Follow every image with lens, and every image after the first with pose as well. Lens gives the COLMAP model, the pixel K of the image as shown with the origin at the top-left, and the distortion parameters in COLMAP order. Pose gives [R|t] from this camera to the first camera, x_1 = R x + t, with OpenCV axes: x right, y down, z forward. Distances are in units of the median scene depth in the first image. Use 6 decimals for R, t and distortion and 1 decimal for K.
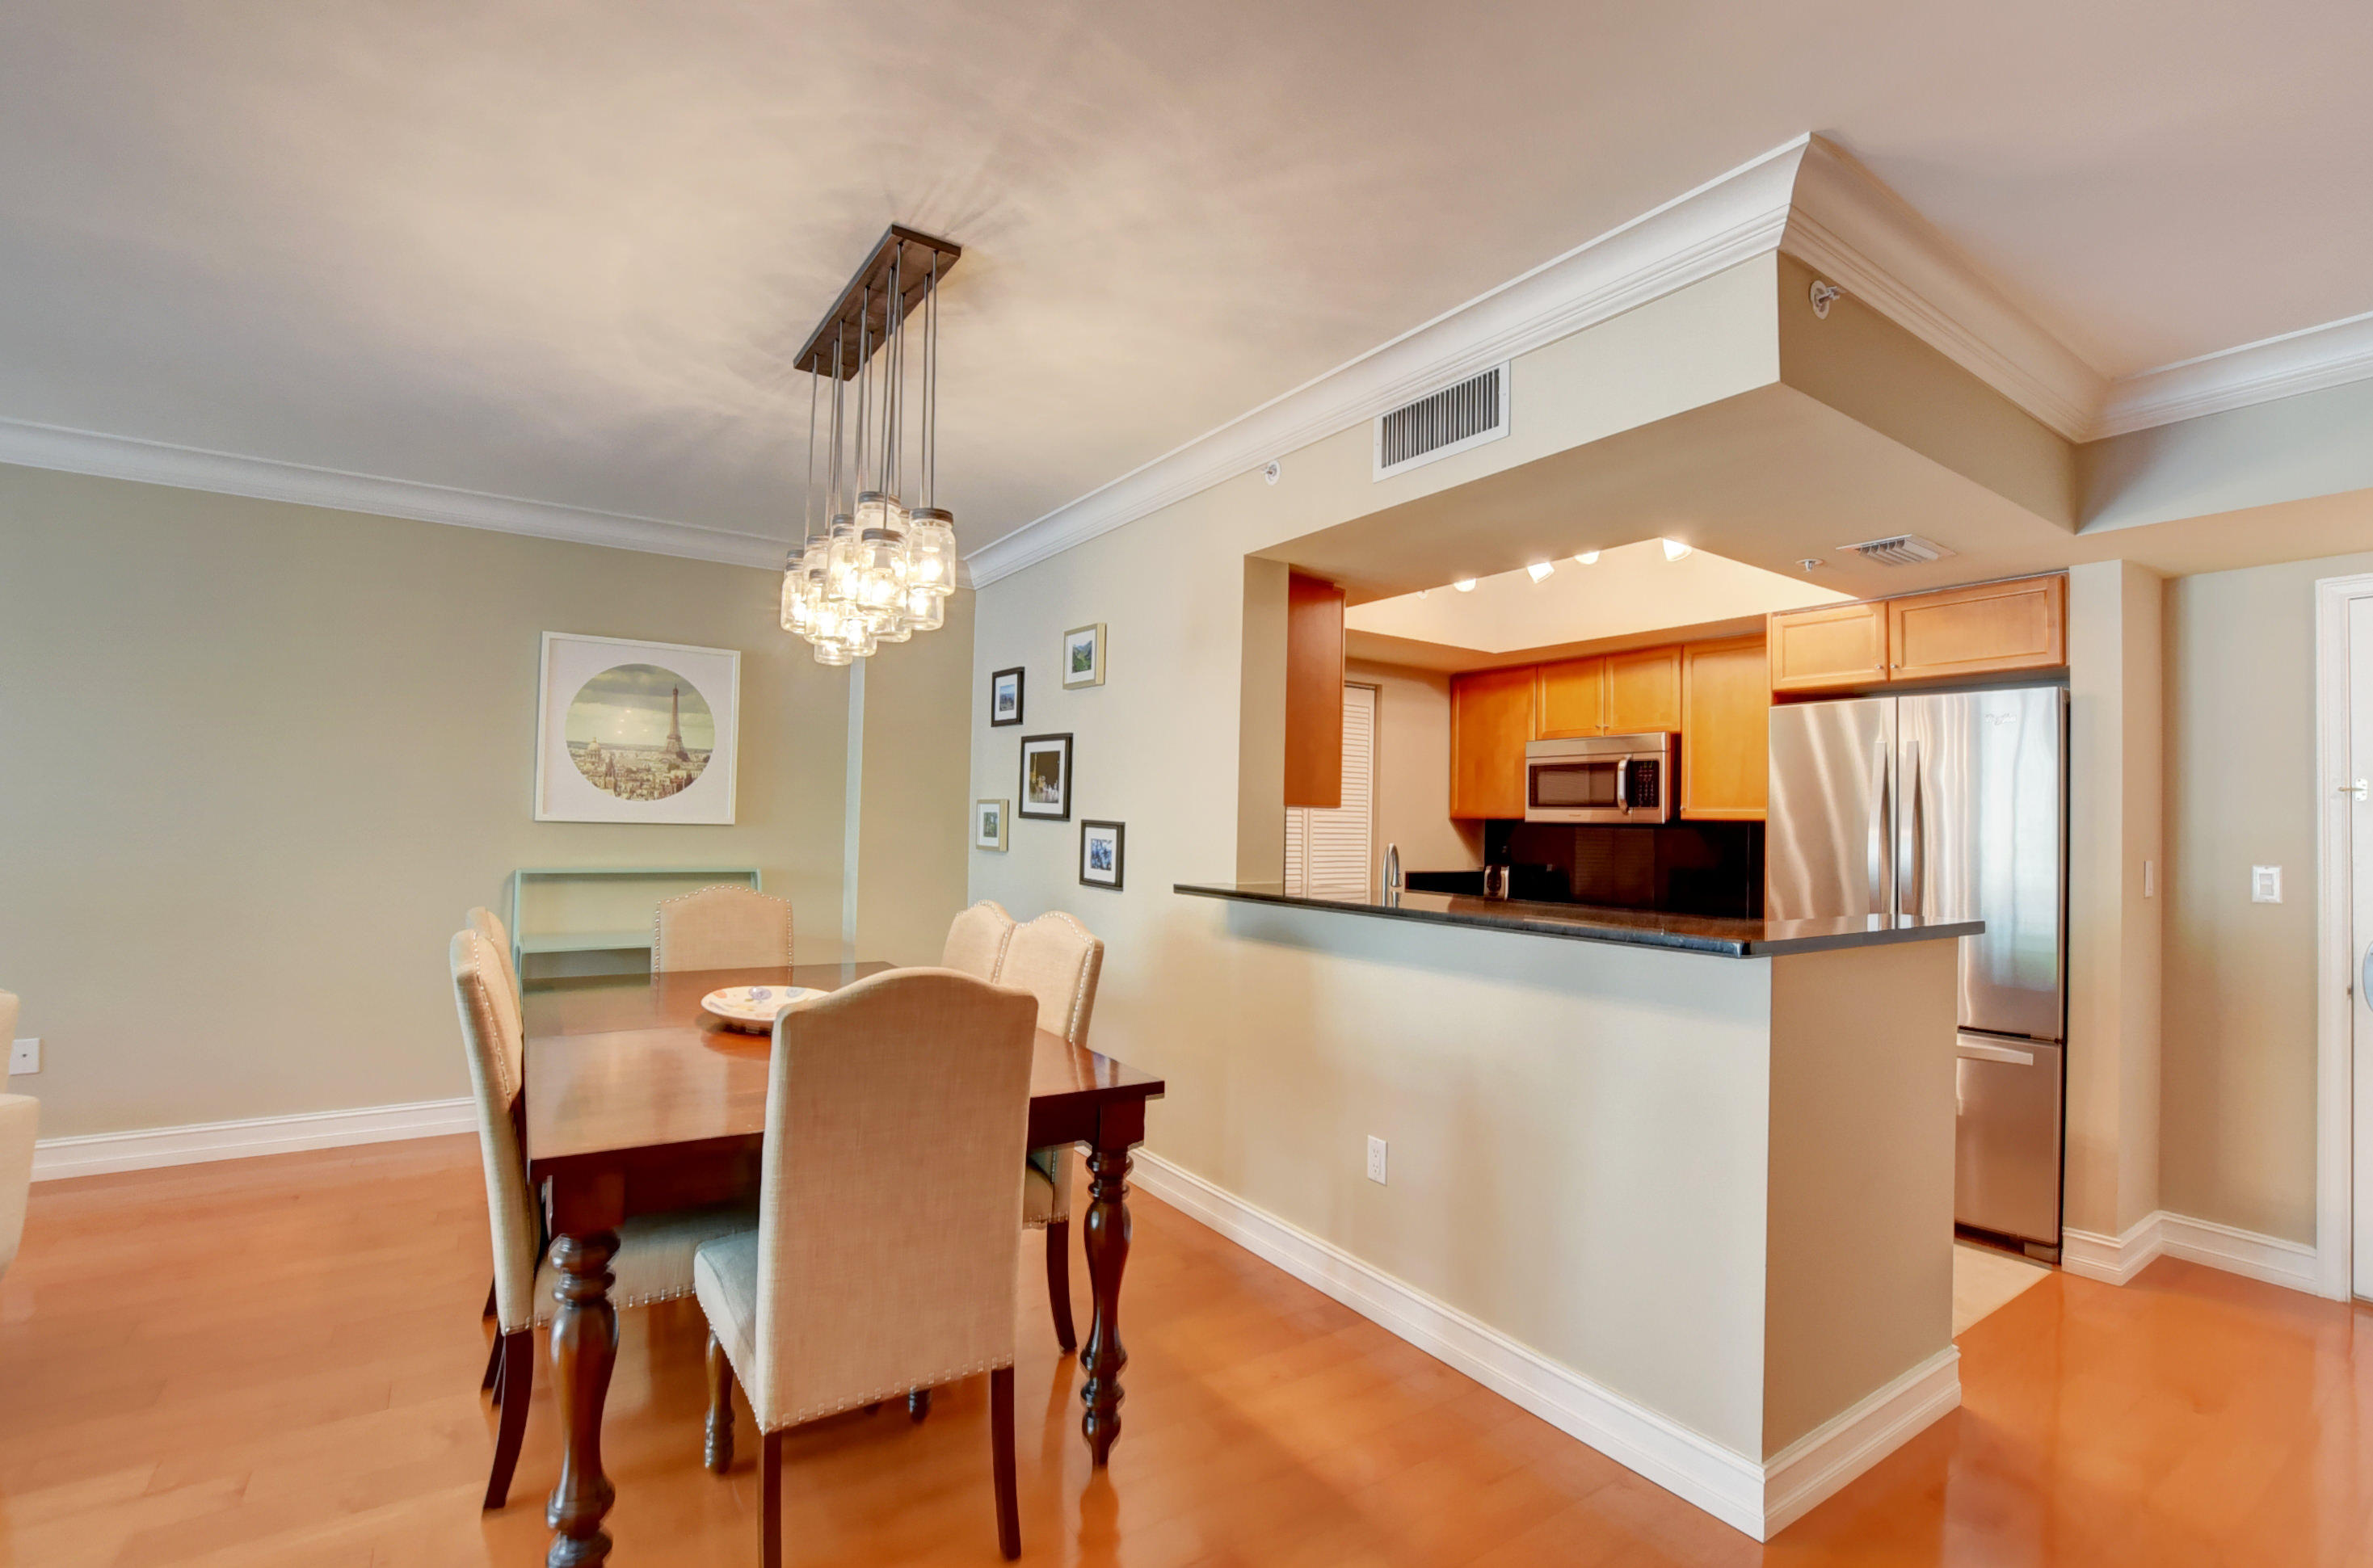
lens RADIAL K [[1058.8, 0, 1197.0], [0, 1058.8, 795.0], [0, 0, 1]] dist [-0.043410, 0.007885]
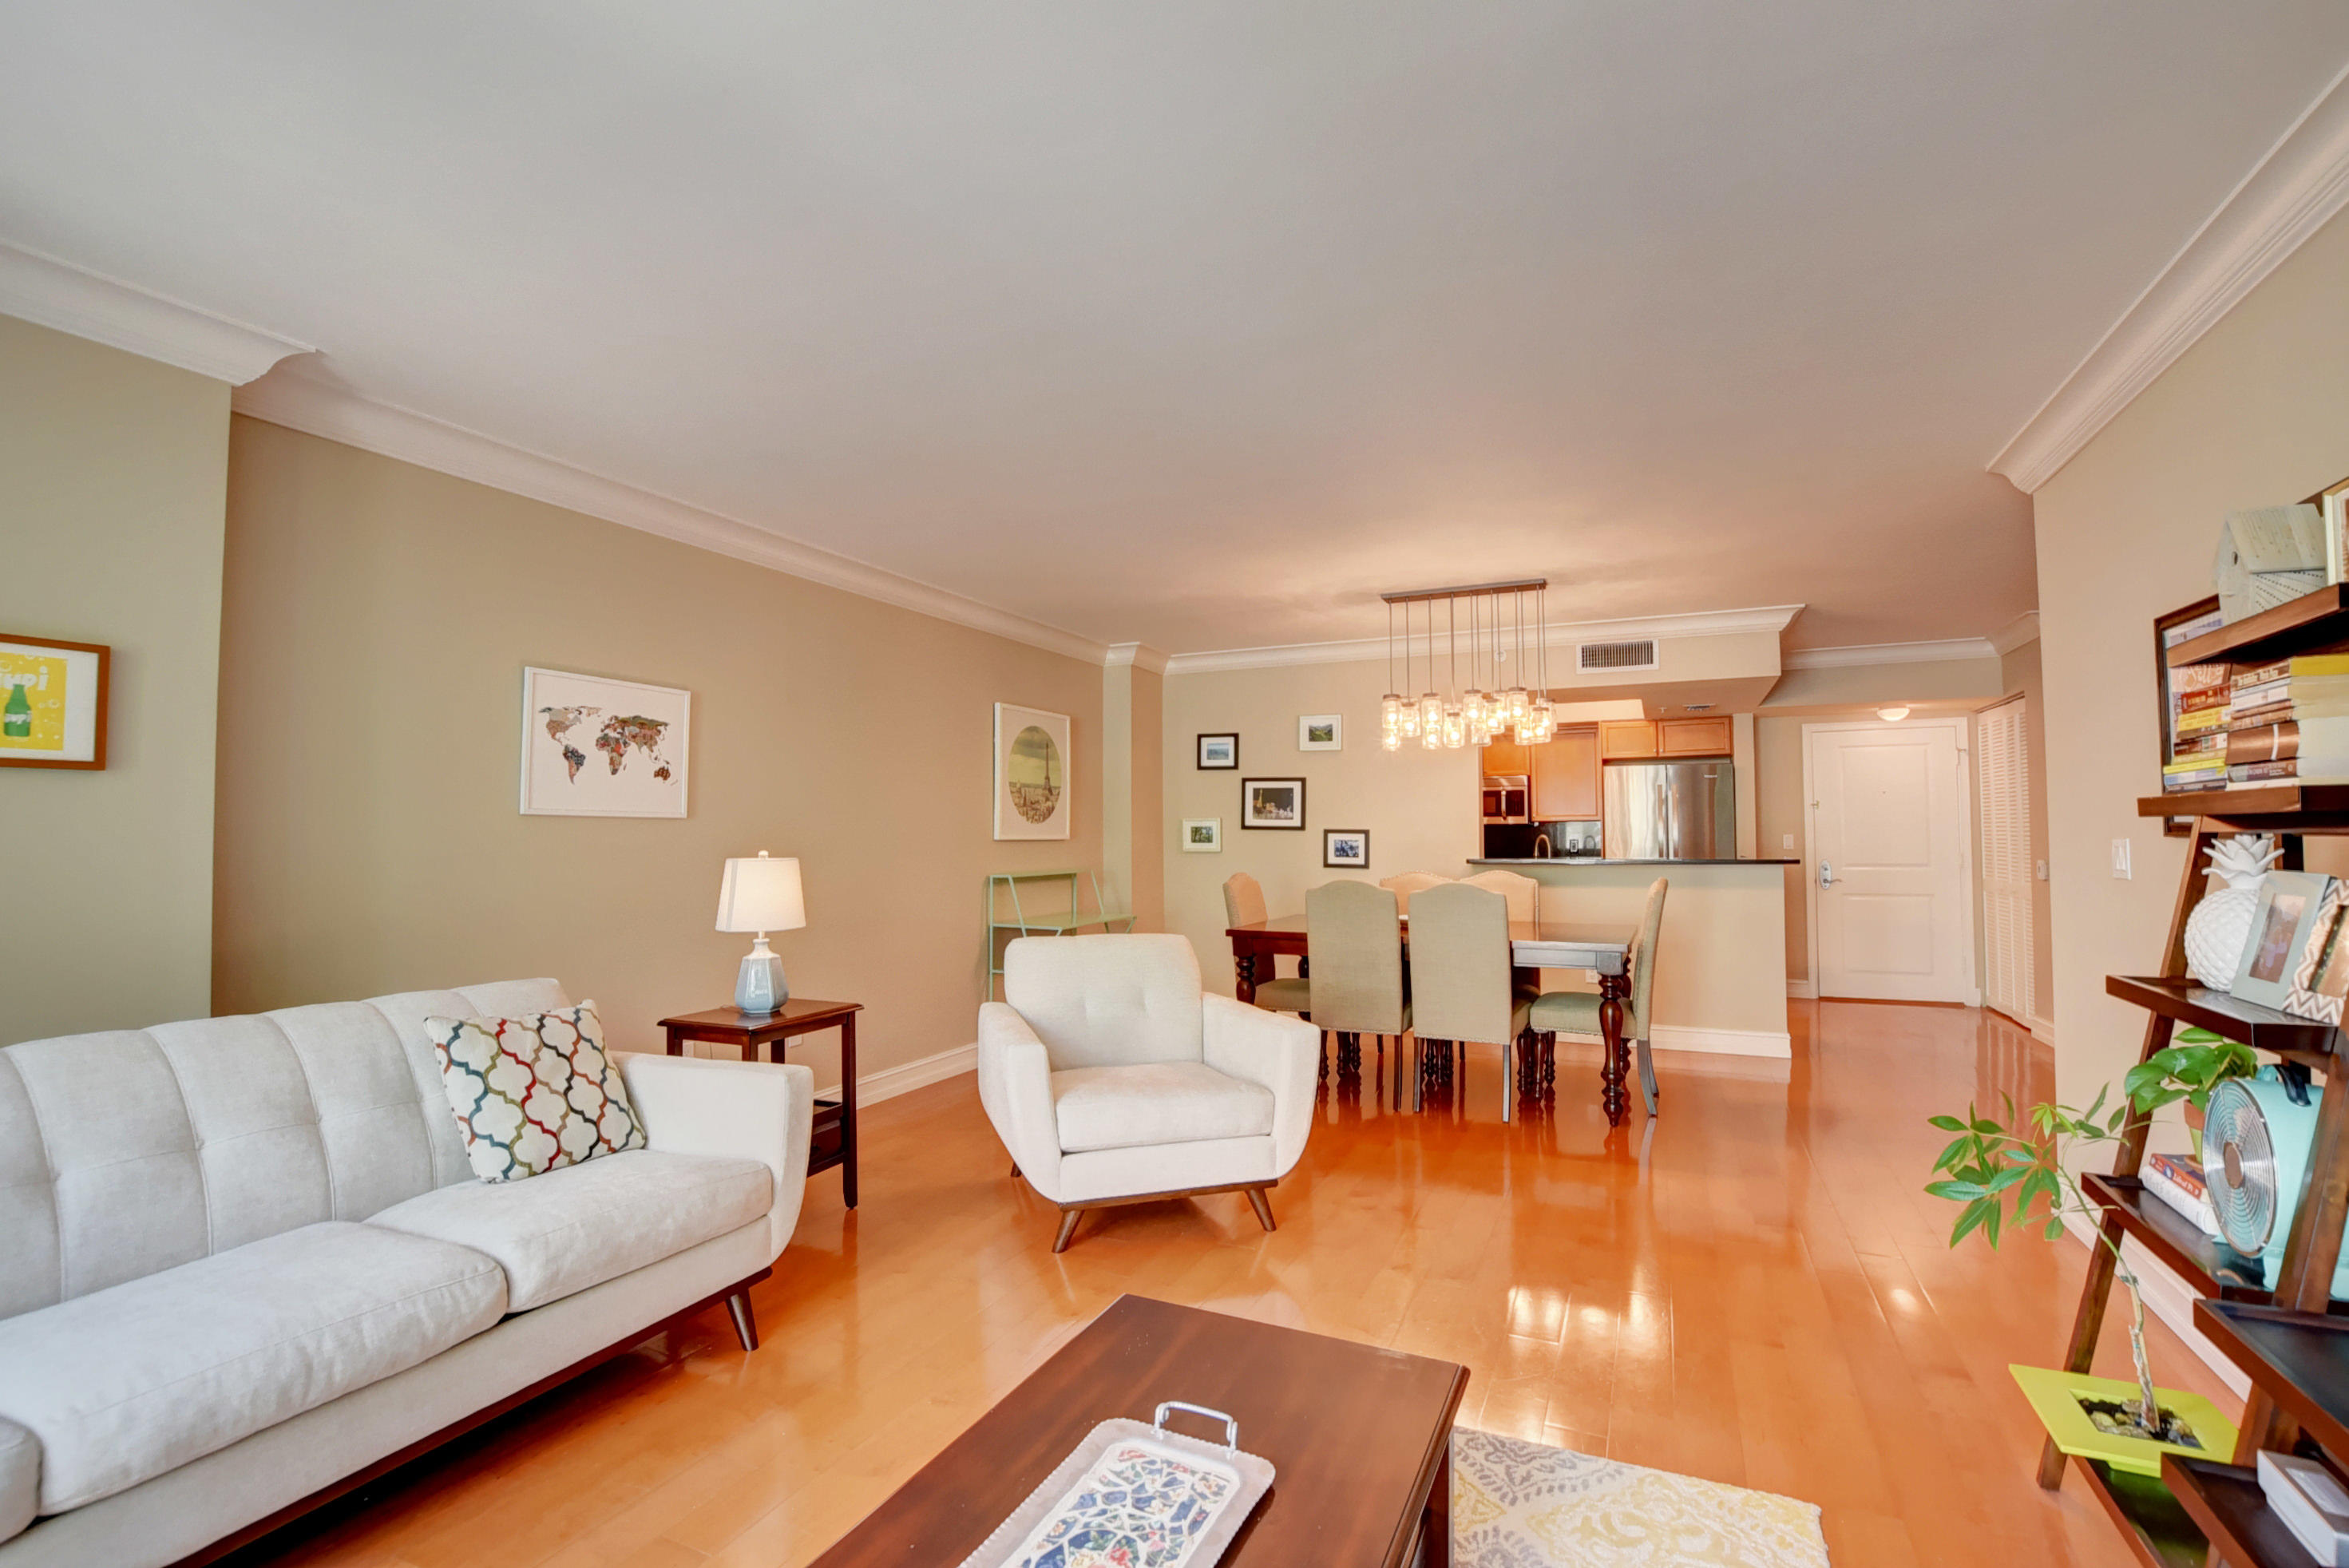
lens RADIAL K [[1044.1, 0, 1179.2], [0, 1044.1, 799.0], [0, 0, 1]] dist [-0.030355, 0.004277]
pose [[0.856366, -0.008709, 0.516297, -1.245977], [0.012190, 0.999920, -0.003352, -0.023401], [-0.516226, 0.009164, 0.856403, -0.336942]]
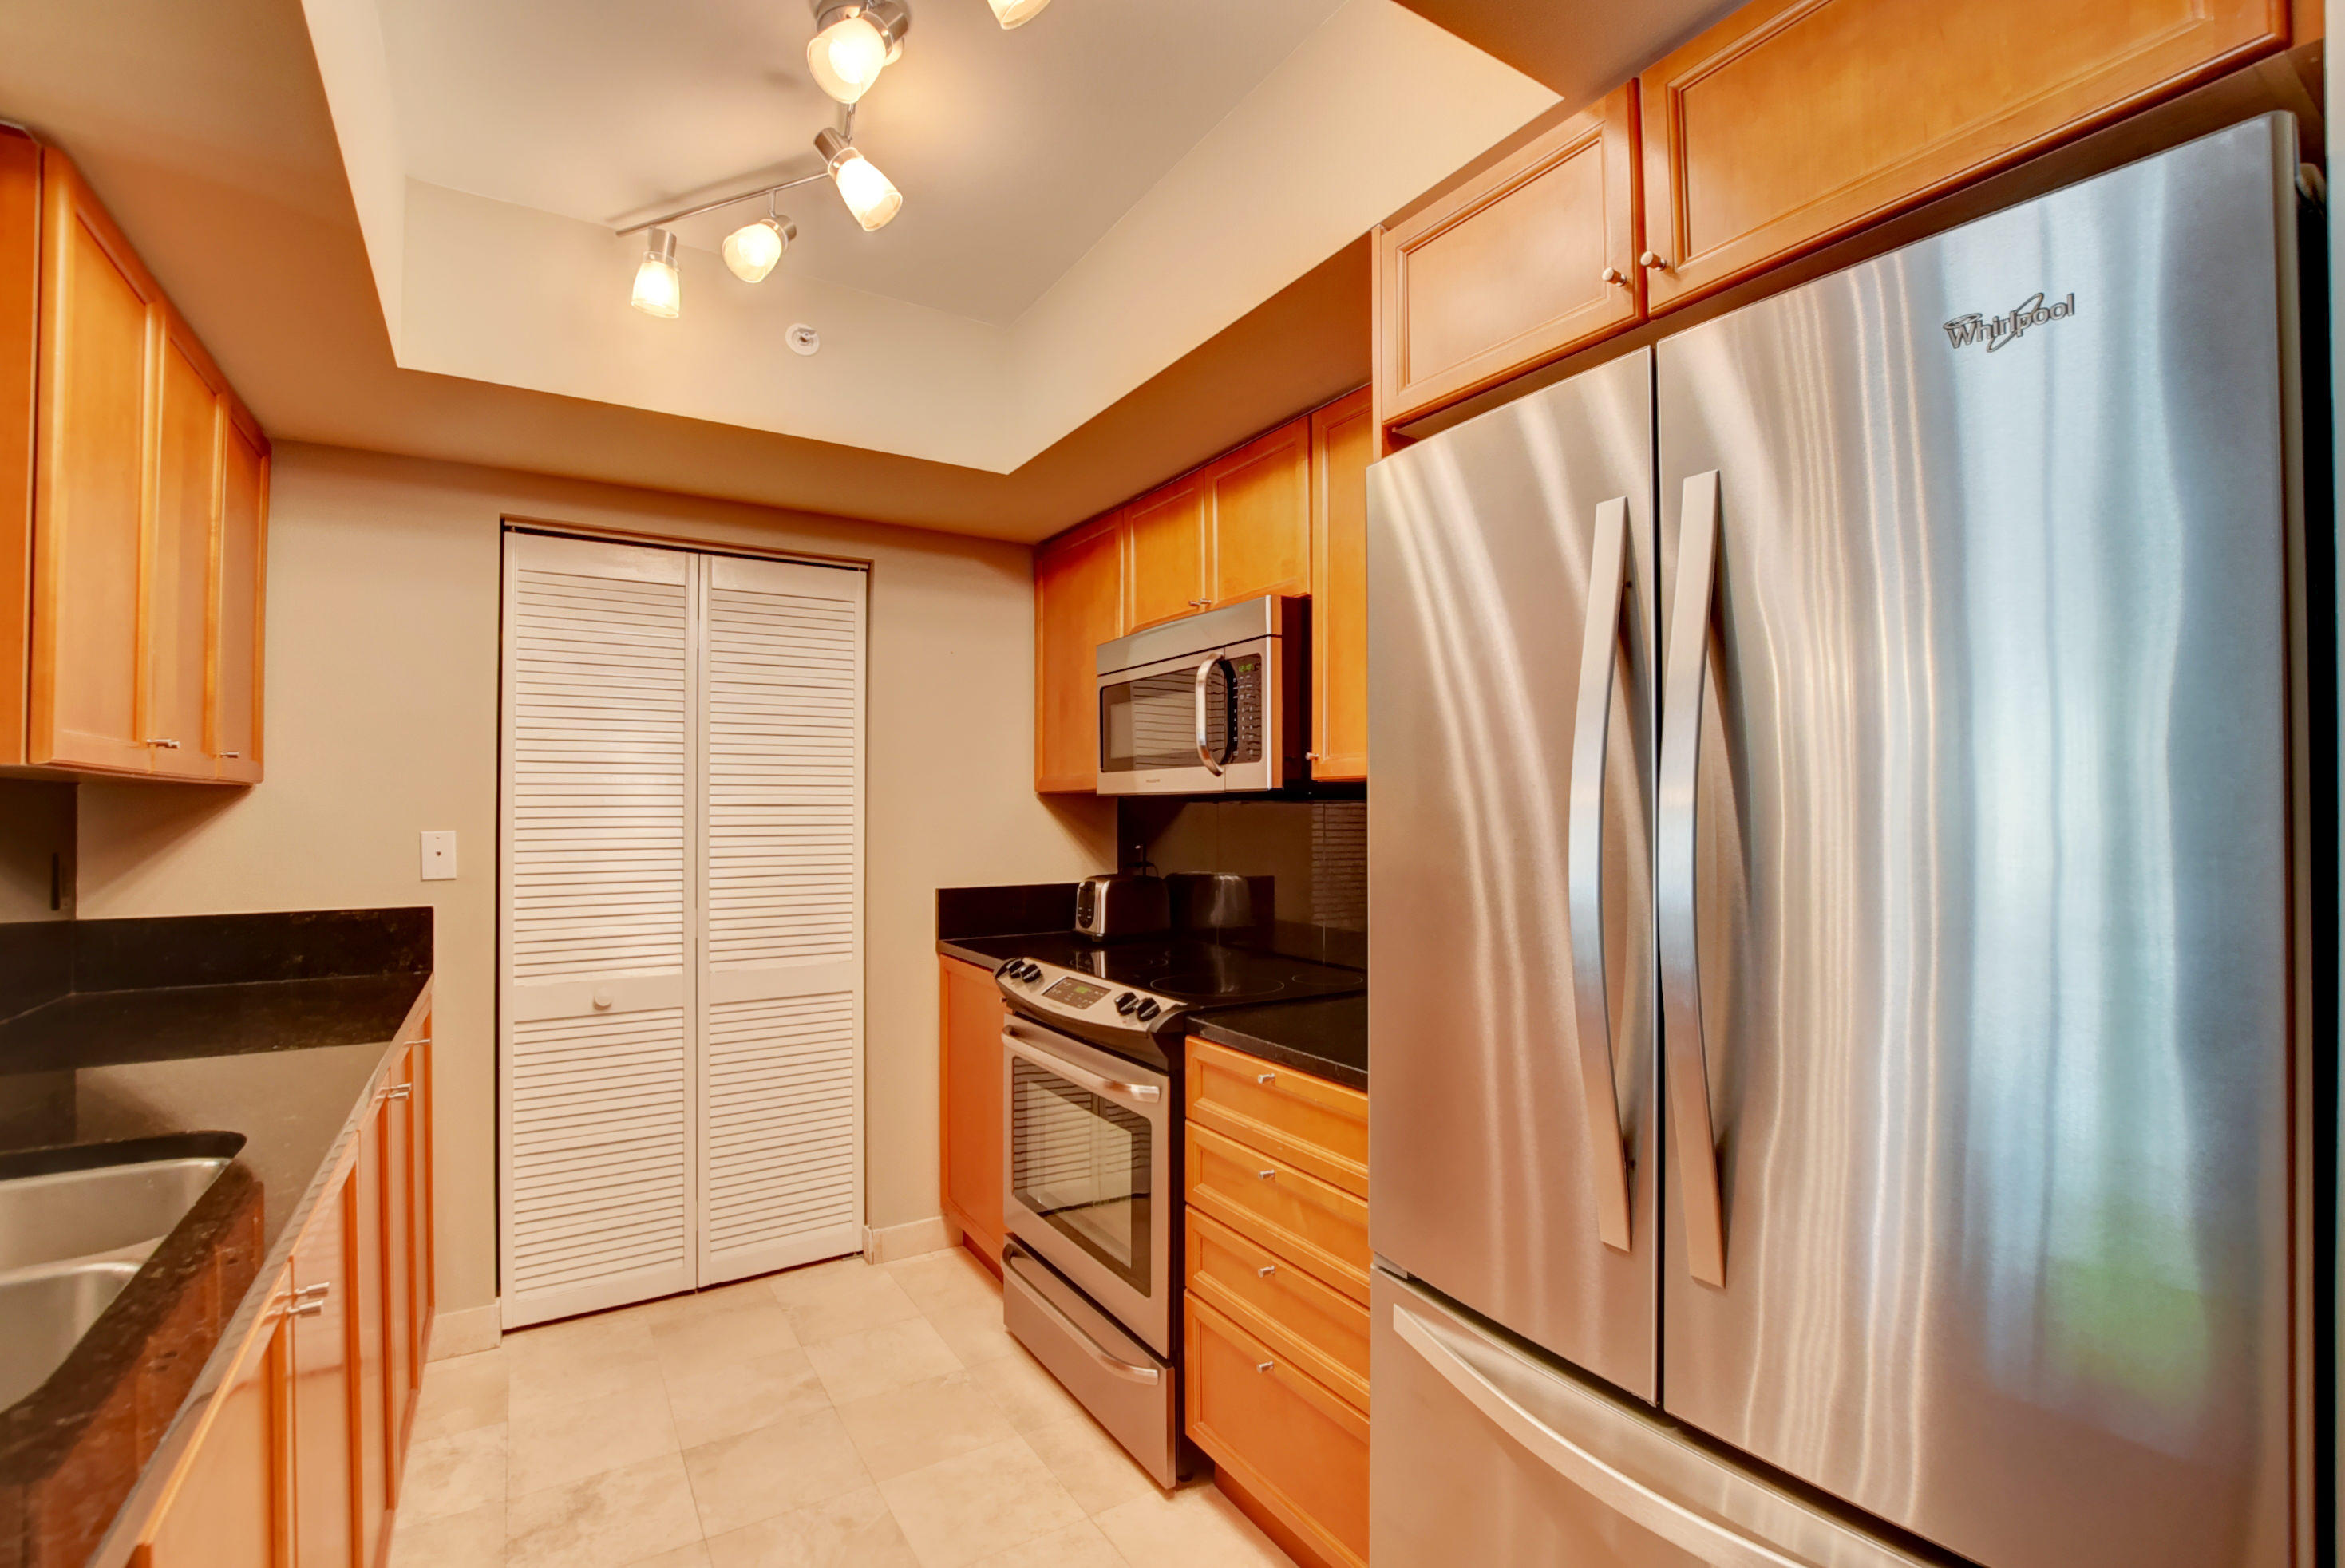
lens RADIAL K [[1042.3, 0, 1177.2], [0, 1042.3, 799.0], [0, 0, 1]] dist [-0.030355, 0.004277]
pose [[0.999077, -0.023032, -0.036255, 0.490417], [0.023434, 0.999668, 0.010722, 0.029016], [0.035996, -0.011562, 0.999285, 0.626709]]
